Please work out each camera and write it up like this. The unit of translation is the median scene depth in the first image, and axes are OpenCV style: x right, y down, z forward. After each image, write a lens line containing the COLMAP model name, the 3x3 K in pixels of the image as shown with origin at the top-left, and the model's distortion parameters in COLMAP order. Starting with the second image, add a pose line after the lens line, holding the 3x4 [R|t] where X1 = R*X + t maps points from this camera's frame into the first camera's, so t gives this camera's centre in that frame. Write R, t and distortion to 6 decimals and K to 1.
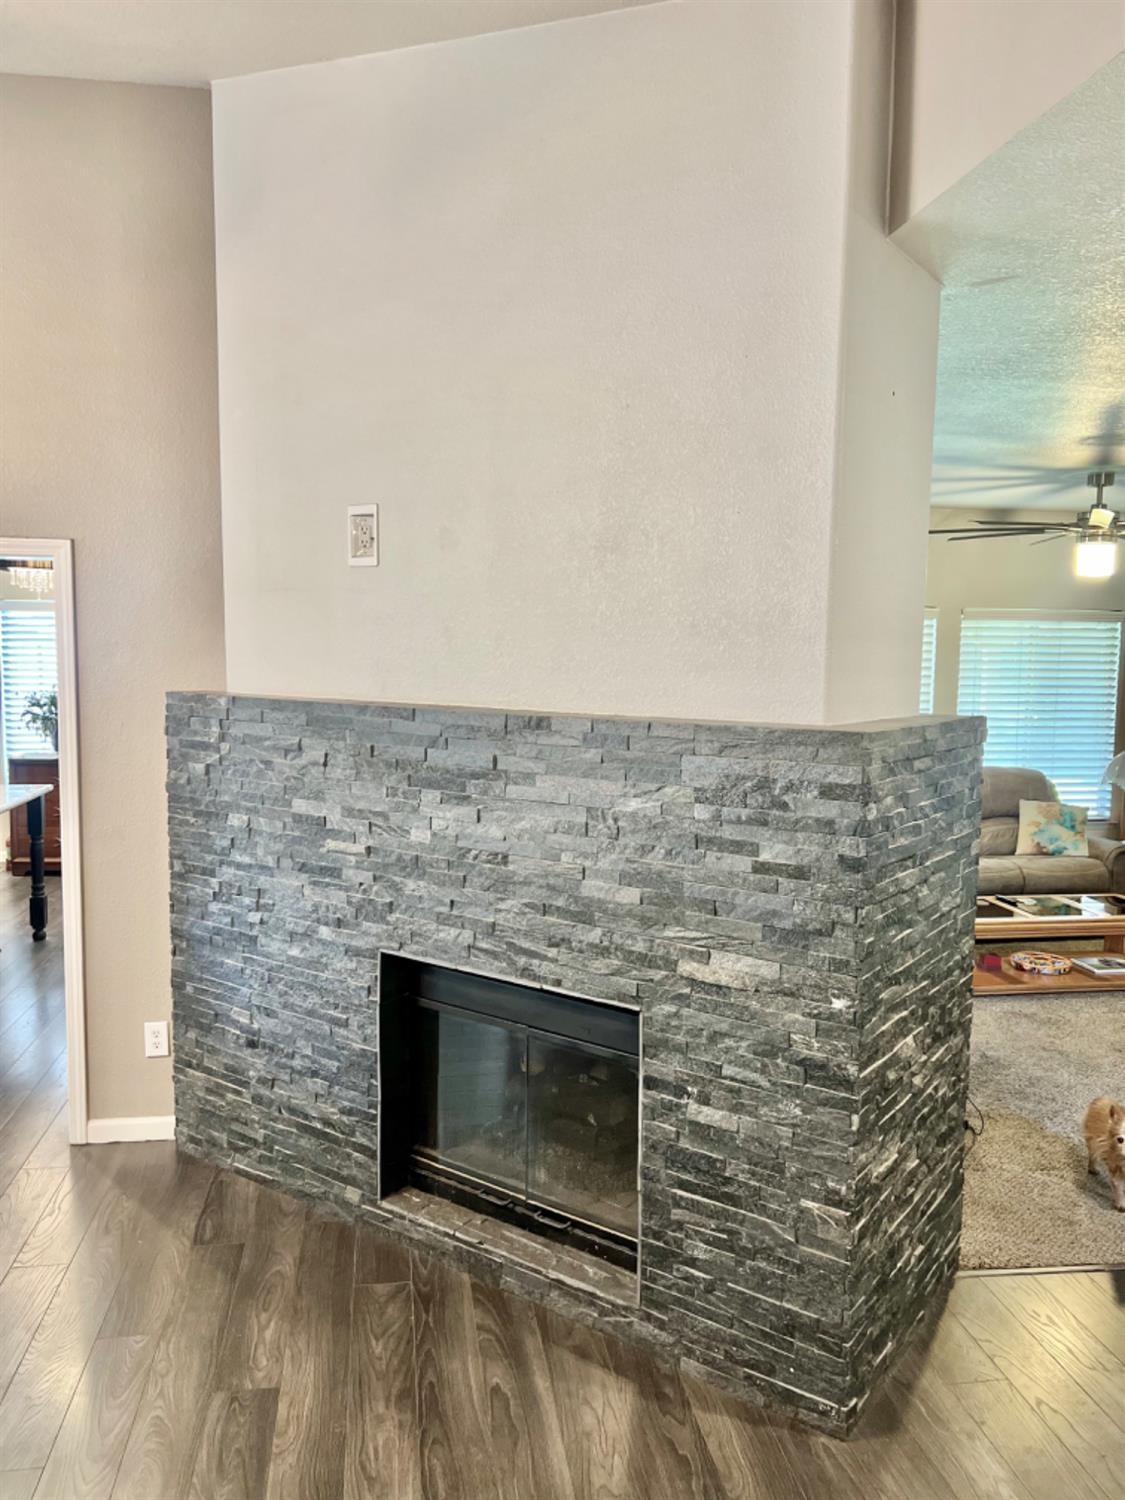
lens RADIAL K [[1142.8, 0, 560.3], [0, 1142.8, 756.1], [0, 0, 1]] dist [0.035390, -0.022495]
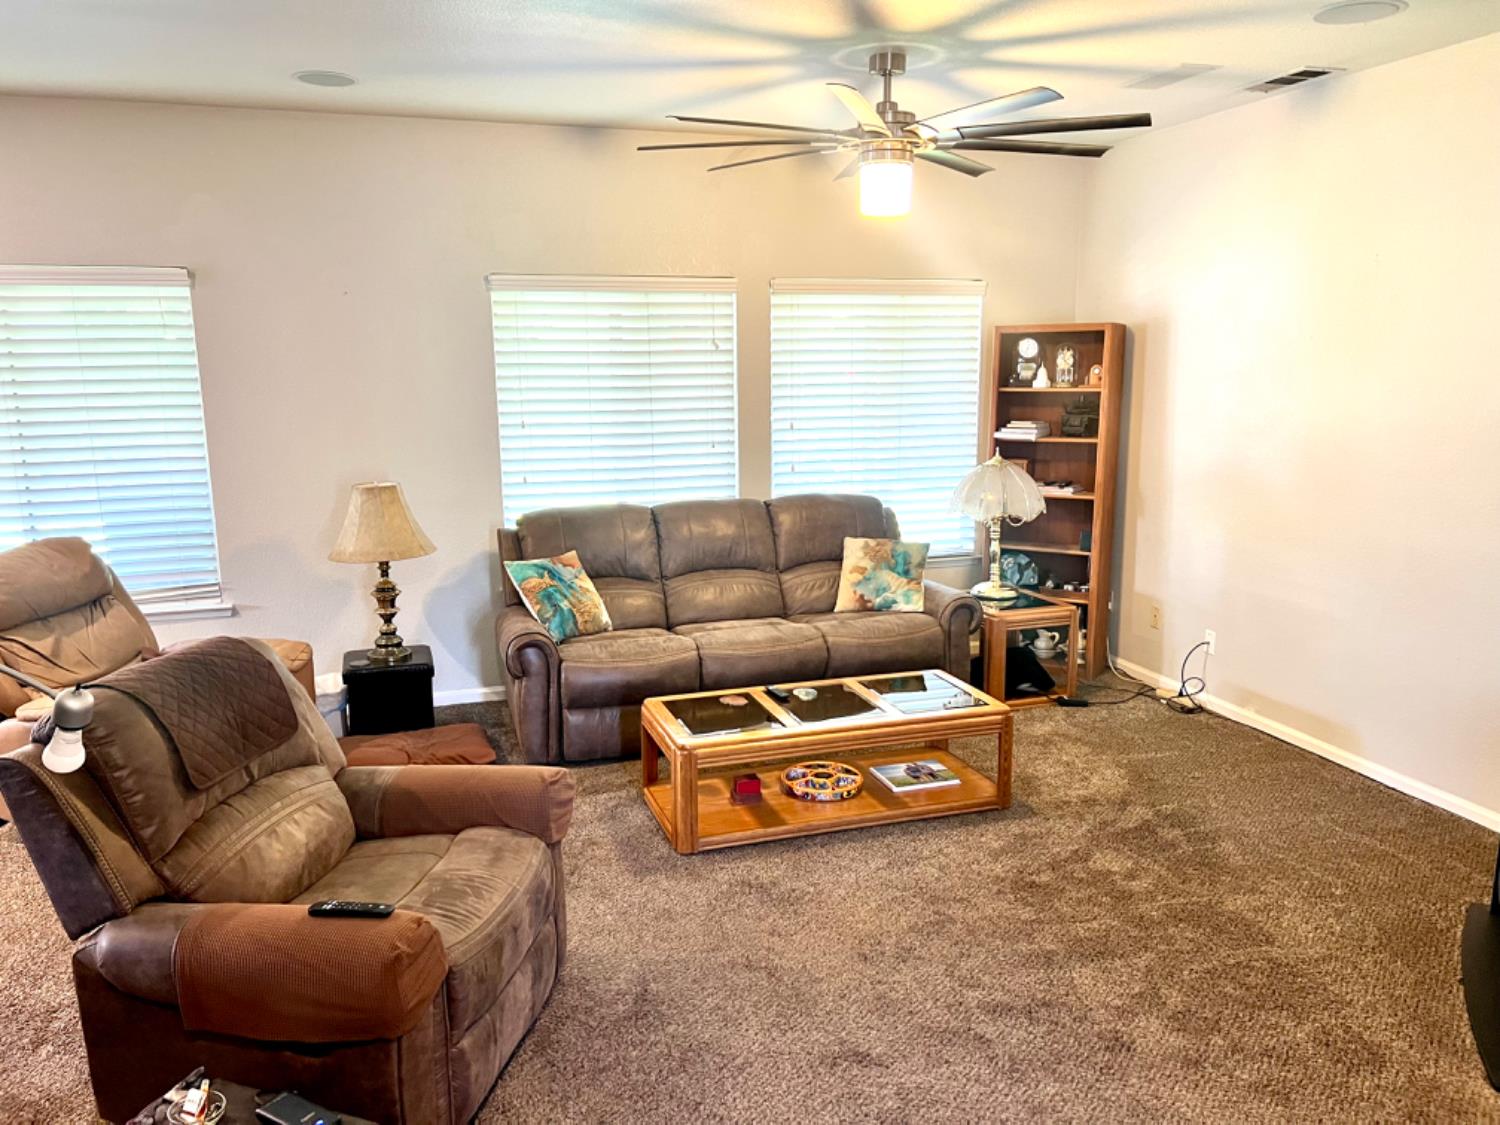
lens RADIAL K [[1142.8, 0, 751.3], [0, 1142.8, 558.5], [0, 0, 1]] dist [0.035390, -0.022495]
pose [[0.987745, -0.041390, 0.150487, 0.236325], [0.029487, 0.996320, 0.080485, -0.010257], [-0.153265, -0.075061, 0.985330, 0.284510]]
